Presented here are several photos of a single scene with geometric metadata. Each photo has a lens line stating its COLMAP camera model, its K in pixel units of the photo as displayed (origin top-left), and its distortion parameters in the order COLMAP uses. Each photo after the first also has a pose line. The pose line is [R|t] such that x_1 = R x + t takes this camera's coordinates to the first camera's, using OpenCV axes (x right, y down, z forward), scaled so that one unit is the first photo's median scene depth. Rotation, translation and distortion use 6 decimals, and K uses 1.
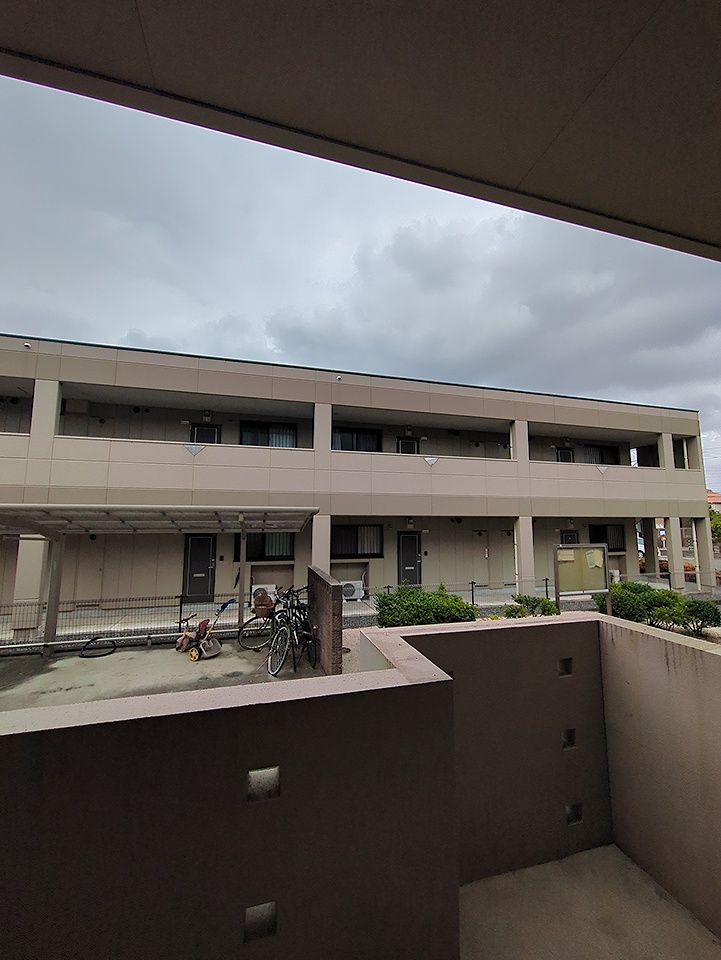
lens RADIAL K [[379.1, 0, 362.6], [0, 379.1, 479.6], [0, 0, 1]] dist [-0.005142, 0.003015]
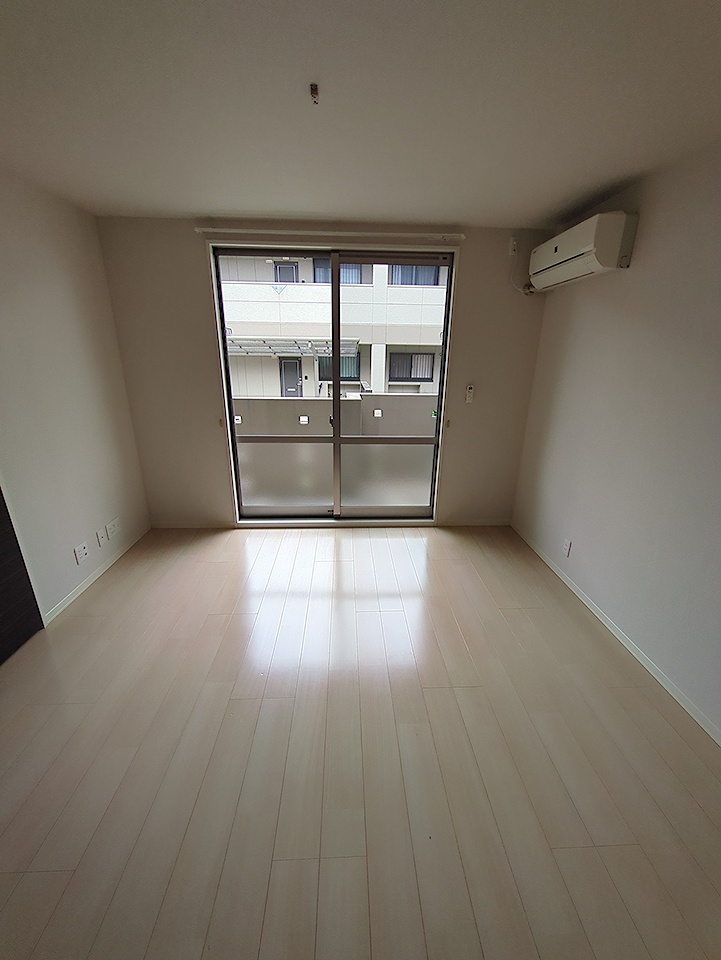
lens RADIAL K [[379.1, 0, 362.6], [0, 379.1, 479.6], [0, 0, 1]] dist [-0.005142, 0.003015]
pose [[0.973645, 0.085633, -0.211382, 0.136217], [0.011818, 0.906645, 0.421728, -0.027339], [0.227762, -0.413112, 0.881739, -0.284237]]
